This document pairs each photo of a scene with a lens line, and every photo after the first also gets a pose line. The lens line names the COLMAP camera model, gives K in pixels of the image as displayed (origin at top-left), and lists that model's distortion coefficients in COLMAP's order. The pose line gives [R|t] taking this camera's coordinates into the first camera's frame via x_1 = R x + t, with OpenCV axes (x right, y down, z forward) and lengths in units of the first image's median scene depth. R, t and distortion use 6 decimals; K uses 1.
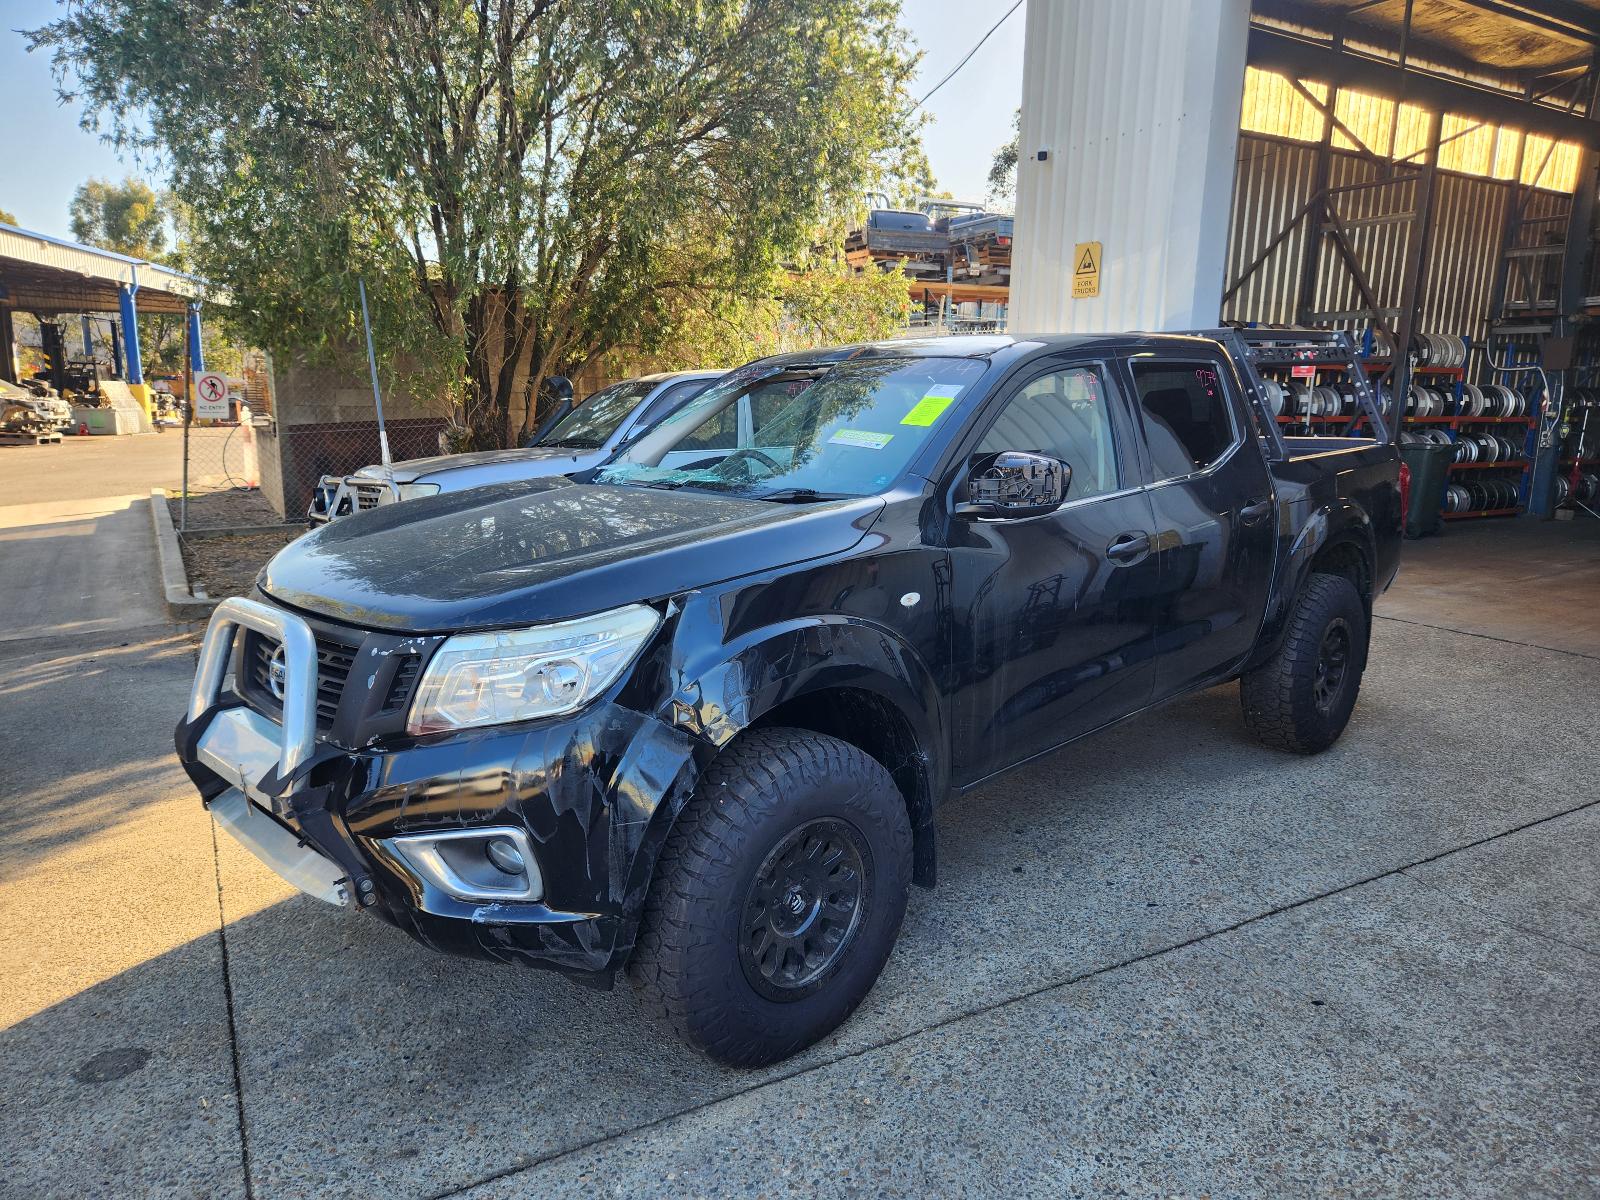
lens RADIAL K [[1120.8, 0, 794.0], [0, 1120.8, 625.3], [0, 0, 1]] dist [0.056541, -0.056054]
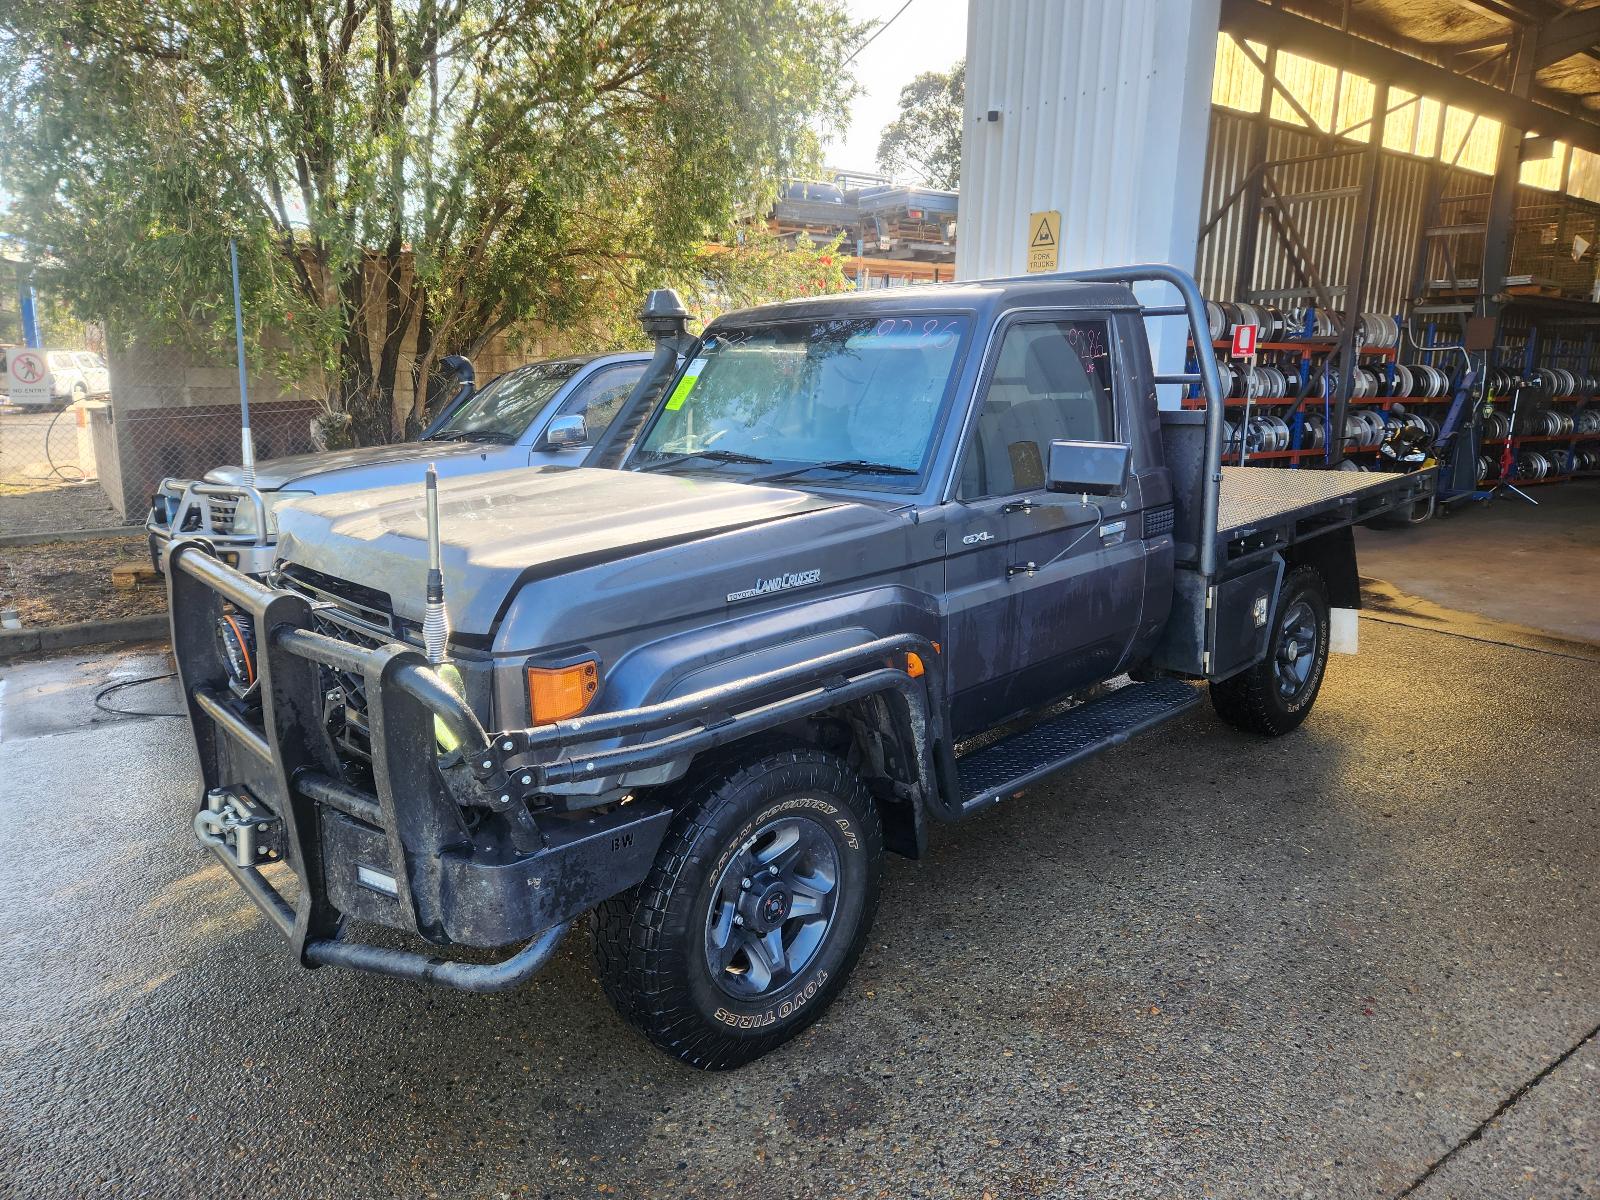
lens RADIAL K [[1109.0, 0, 806.8], [0, 1109.0, 601.0], [0, 0, 1]] dist [0.061863, -0.057485]
pose [[0.993762, -0.021846, 0.109363, -0.031403], [0.021478, 0.999759, 0.004541, -0.025085], [-0.109436, -0.002164, 0.993991, 0.095488]]
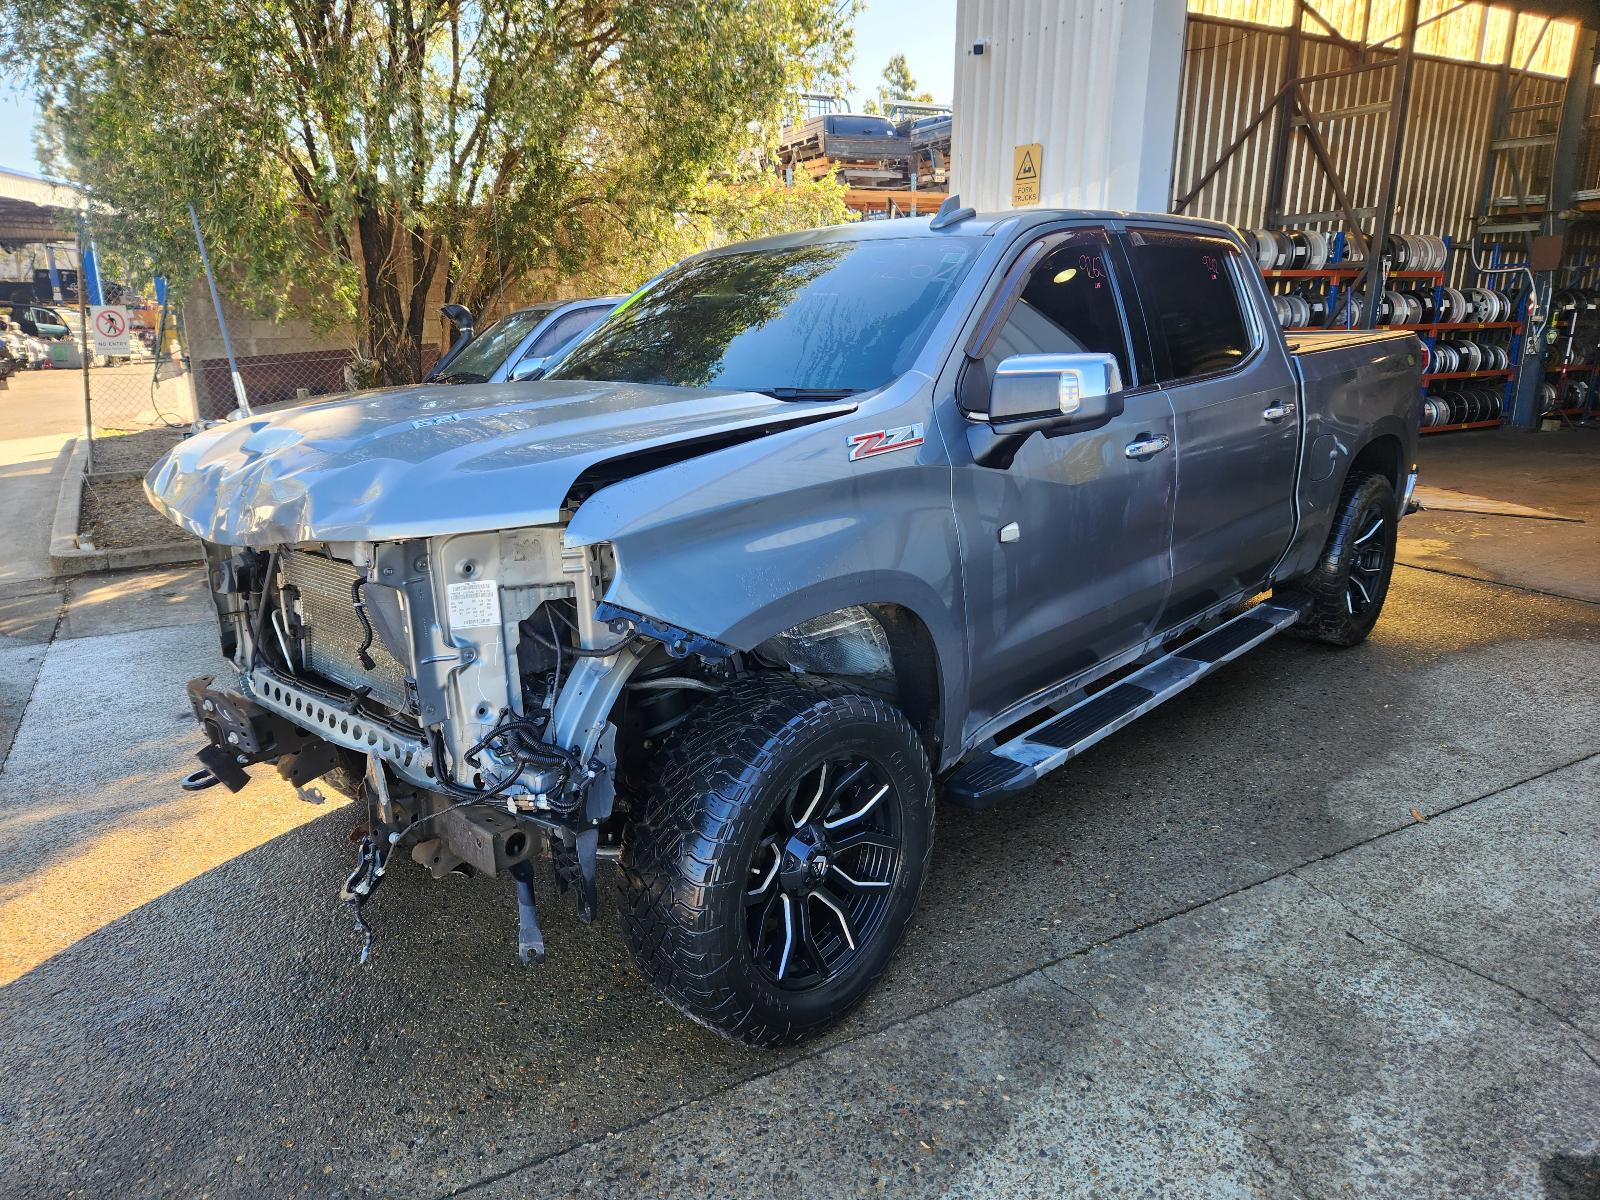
lens RADIAL K [[1111.7, 0, 771.6], [0, 1111.7, 613.4], [0, 0, 1]] dist [0.058958, -0.055518]
pose [[0.999694, -0.017523, -0.017472, 0.048823], [0.018593, 0.997833, 0.063114, -0.014473], [0.016328, -0.063419, 0.997853, 0.045155]]
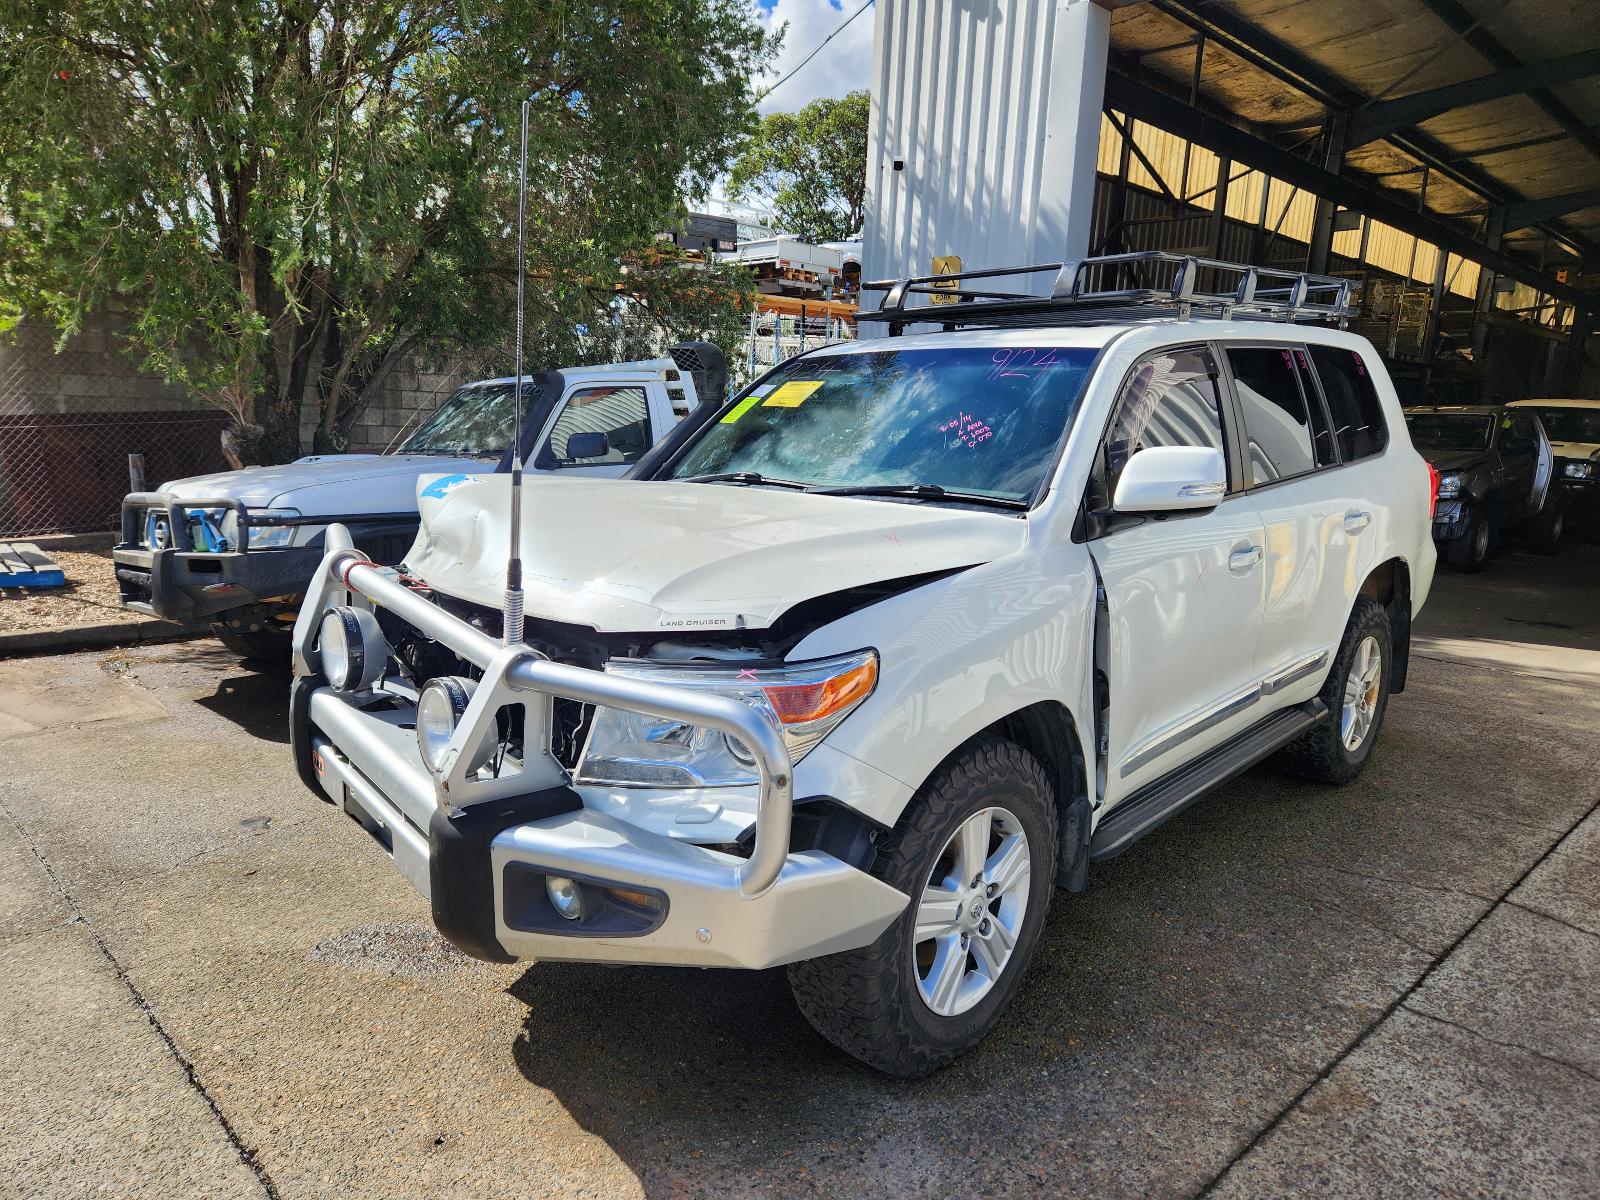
lens RADIAL K [[1113.9, 0, 814.8], [0, 1113.9, 623.1], [0, 0, 1]] dist [0.058087, -0.054040]
pose [[0.965068, -0.023151, 0.260976, -0.096054], [0.024783, 0.999688, -0.002962, -0.012125], [-0.260827, 0.009326, 0.965341, 0.063900]]
